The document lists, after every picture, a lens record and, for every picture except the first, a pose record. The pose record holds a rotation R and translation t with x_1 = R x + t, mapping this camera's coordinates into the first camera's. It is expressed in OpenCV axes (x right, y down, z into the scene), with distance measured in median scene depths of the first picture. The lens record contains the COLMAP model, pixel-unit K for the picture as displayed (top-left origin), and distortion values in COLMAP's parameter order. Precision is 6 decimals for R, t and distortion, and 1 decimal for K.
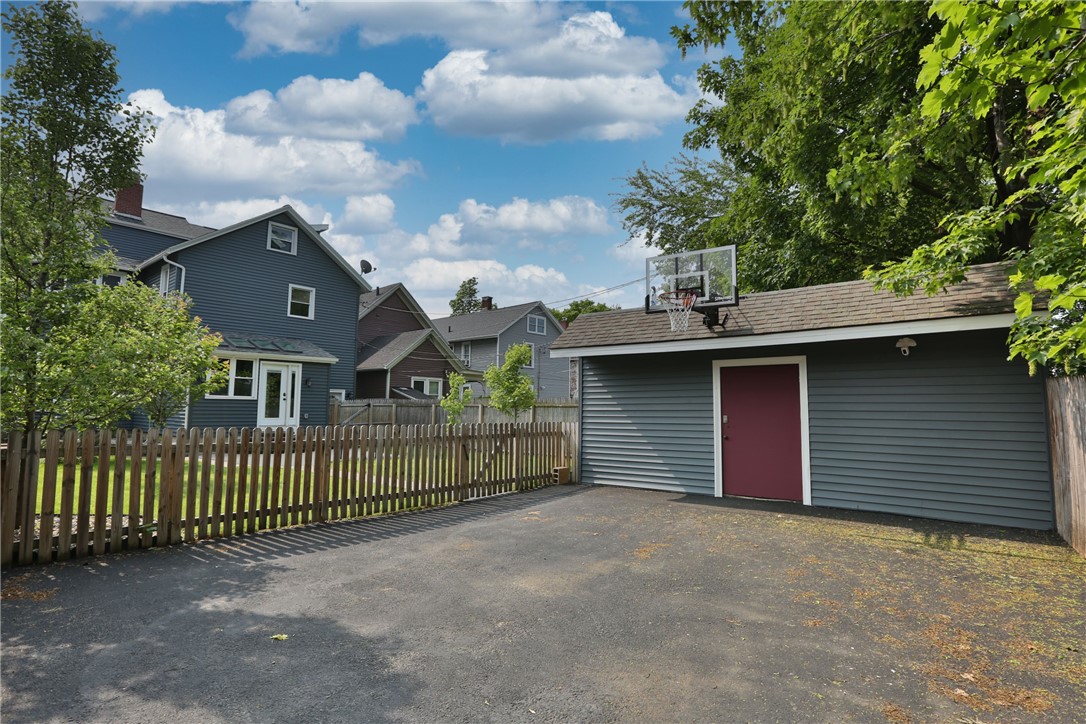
lens RADIAL K [[539.6, 0, 543.0], [0, 539.6, 362.0], [0, 0, 1]] dist [-0.000982, 0.000321]
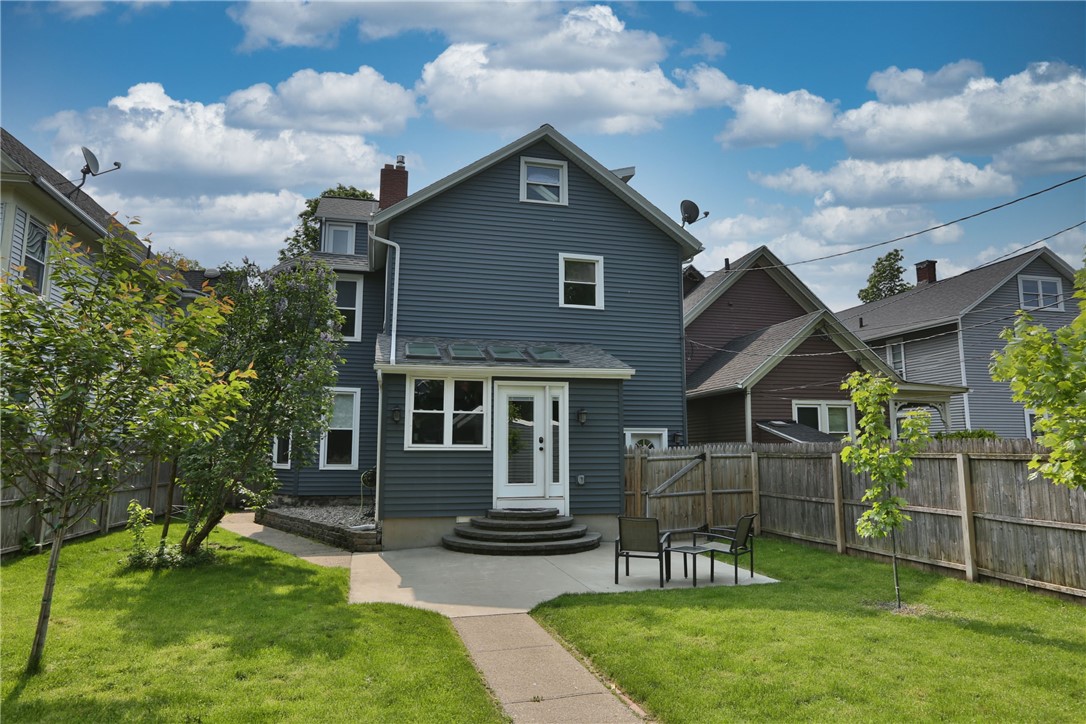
lens RADIAL K [[653.8, 0, 543.0], [0, 653.8, 362.0], [0, 0, 1]] dist [-0.009863, 0.000455]
pose [[0.804244, -0.091696, -0.587182, -0.068622], [0.061971, 0.995578, -0.070593, 0.024020], [0.591059, 0.020386, 0.806371, 0.393785]]
